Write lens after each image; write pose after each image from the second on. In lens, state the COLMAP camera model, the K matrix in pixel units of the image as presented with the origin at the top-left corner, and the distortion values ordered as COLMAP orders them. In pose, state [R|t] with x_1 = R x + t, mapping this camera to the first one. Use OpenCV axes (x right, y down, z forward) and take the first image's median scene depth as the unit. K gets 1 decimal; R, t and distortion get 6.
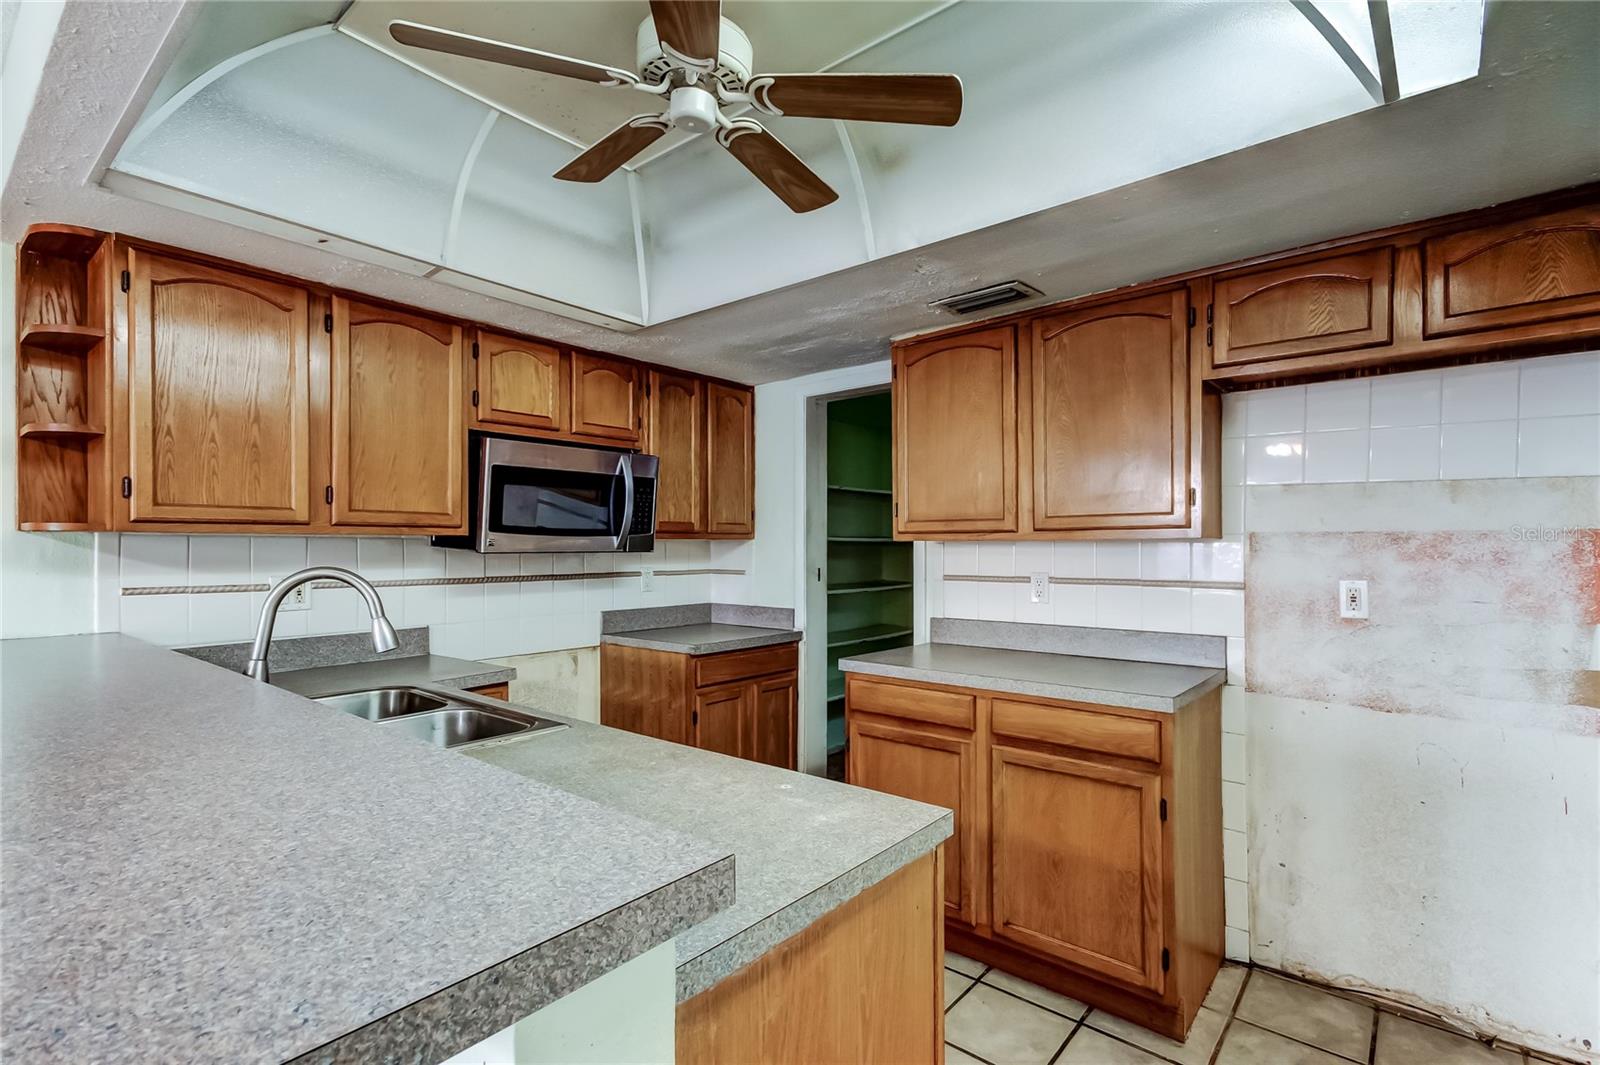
lens RADIAL K [[747.4, 0, 798.7], [0, 747.4, 539.4], [0, 0, 1]] dist [0.024889, -0.006464]
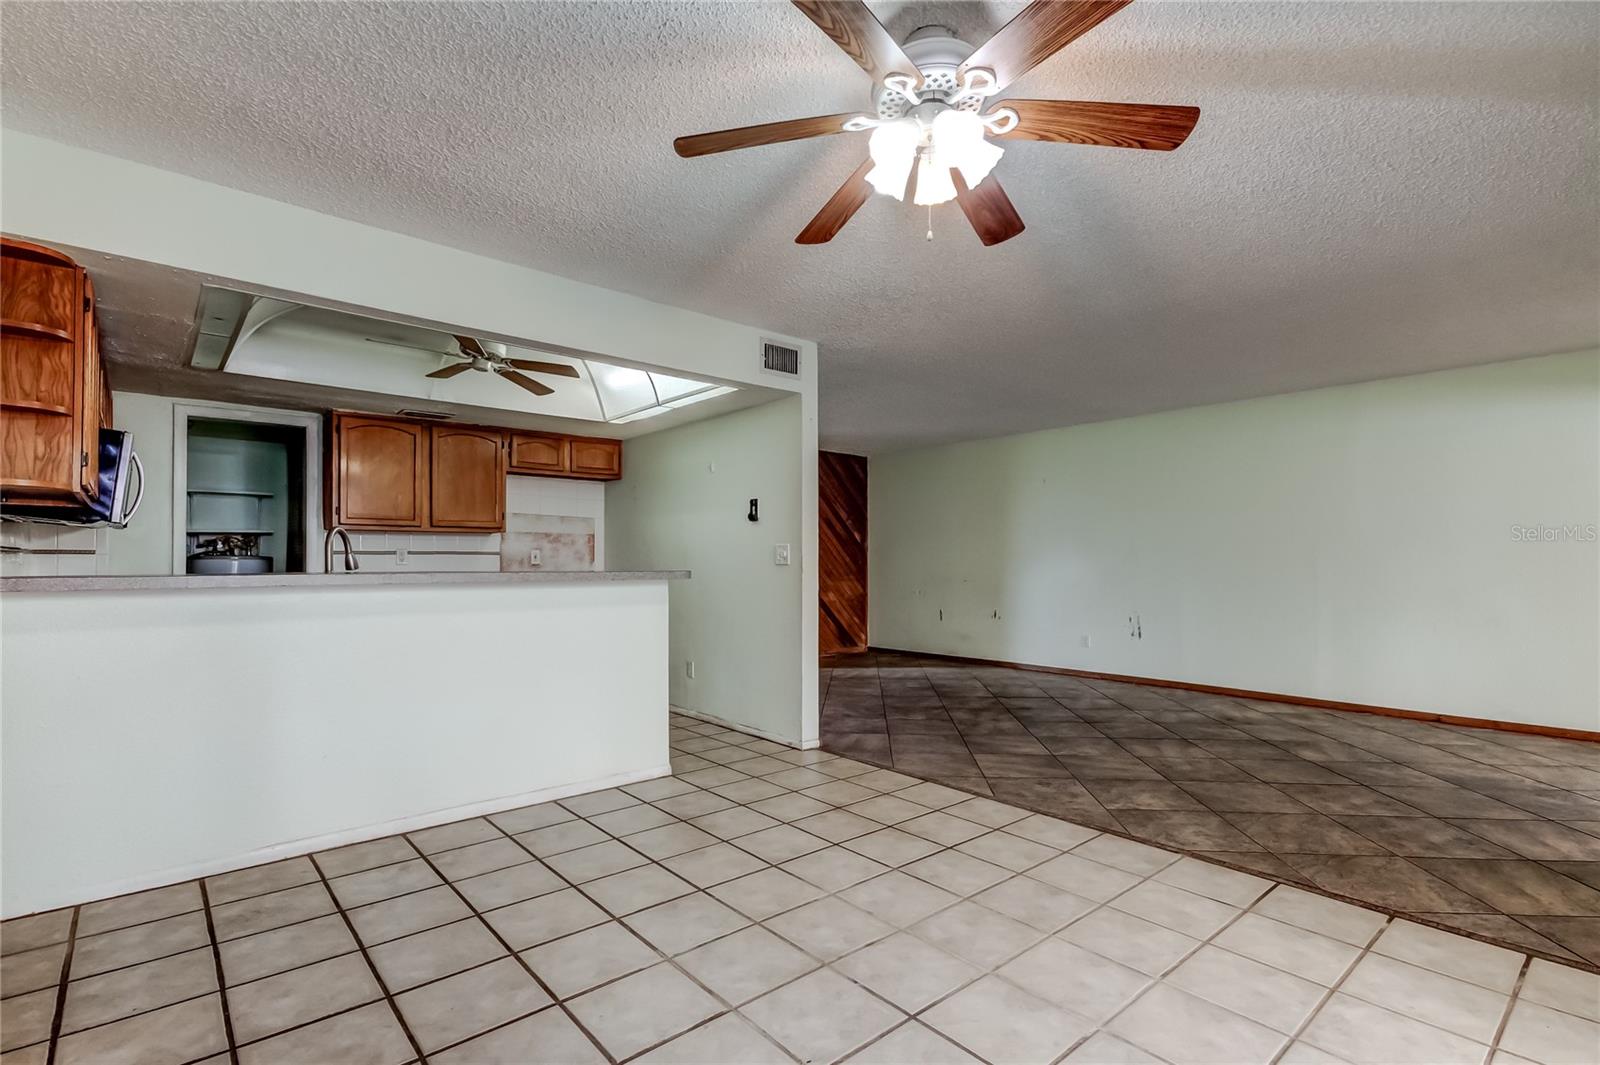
lens RADIAL K [[747.4, 0, 818.8], [0, 747.4, 556.2], [0, 0, 1]] dist [0.024889, -0.006464]
pose [[0.149582, 0.007621, 0.988720, -1.612644], [-0.006062, 0.999959, -0.006790, 0.078990], [-0.988731, -0.004978, 0.149622, -0.375710]]
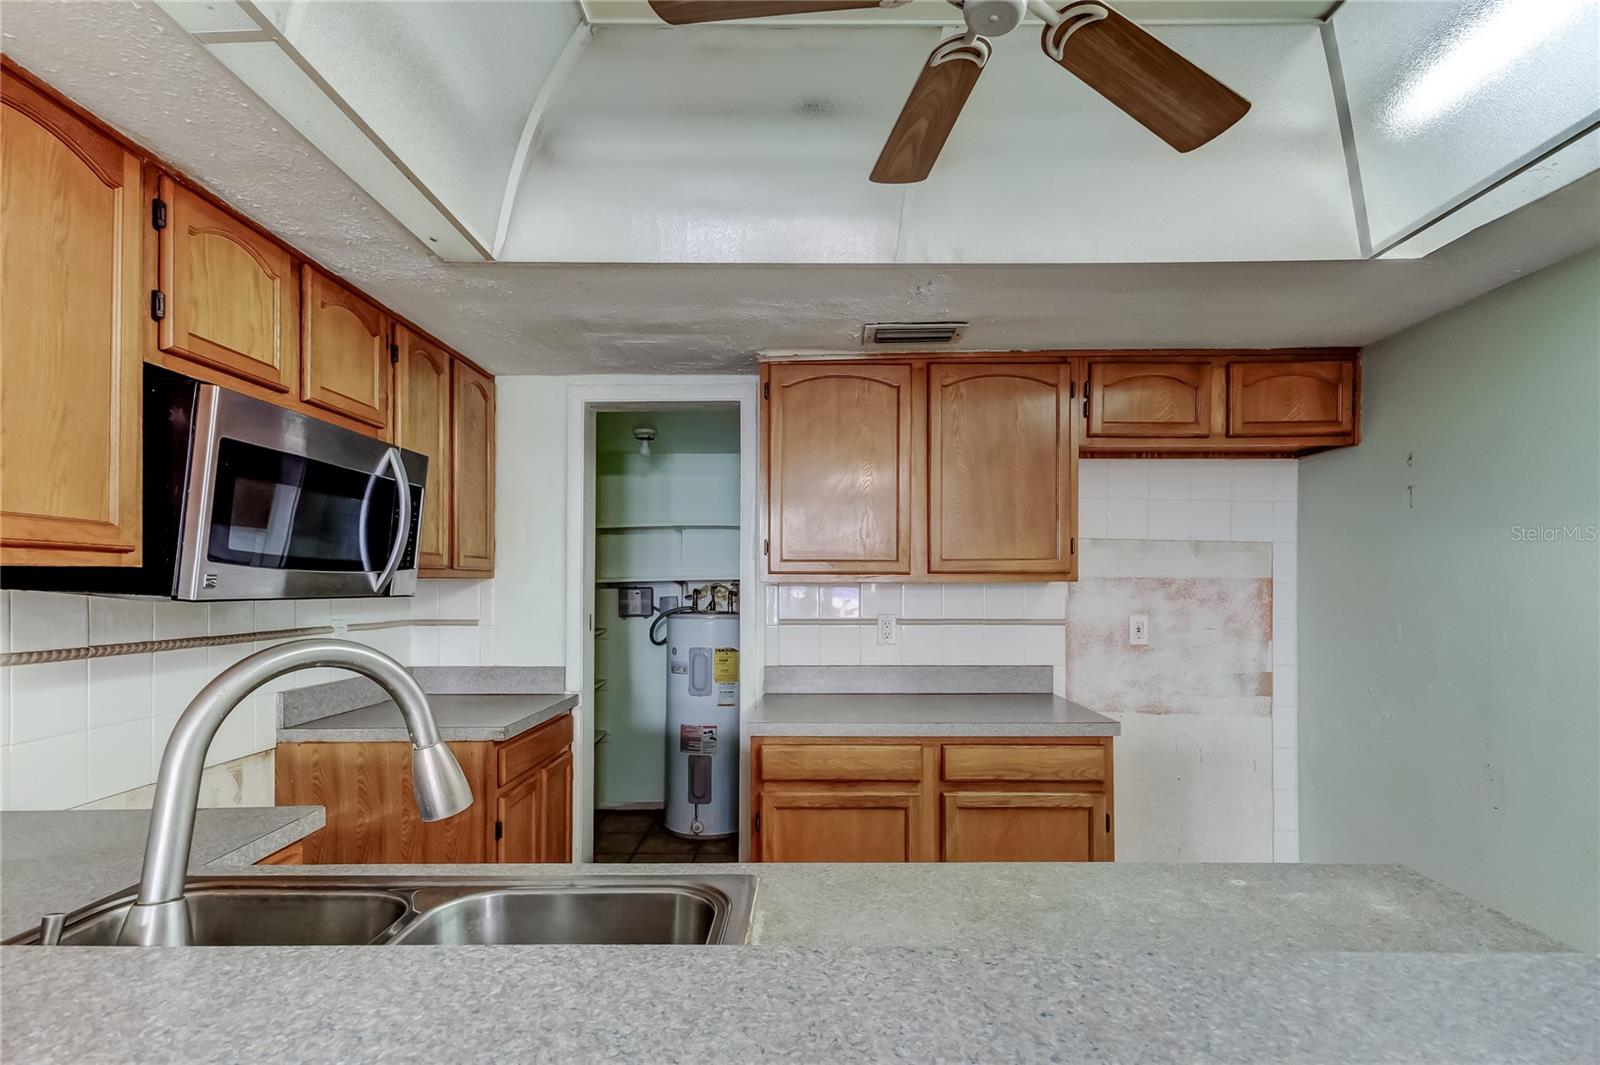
lens RADIAL K [[747.4, 0, 814.4], [0, 747.4, 579.9], [0, 0, 1]] dist [0.024889, -0.006464]
pose [[0.770089, 0.007520, 0.637893, -0.458270], [-0.008353, 0.999964, -0.001705, 0.000536], [-0.637882, -0.004015, 0.770124, 0.330791]]
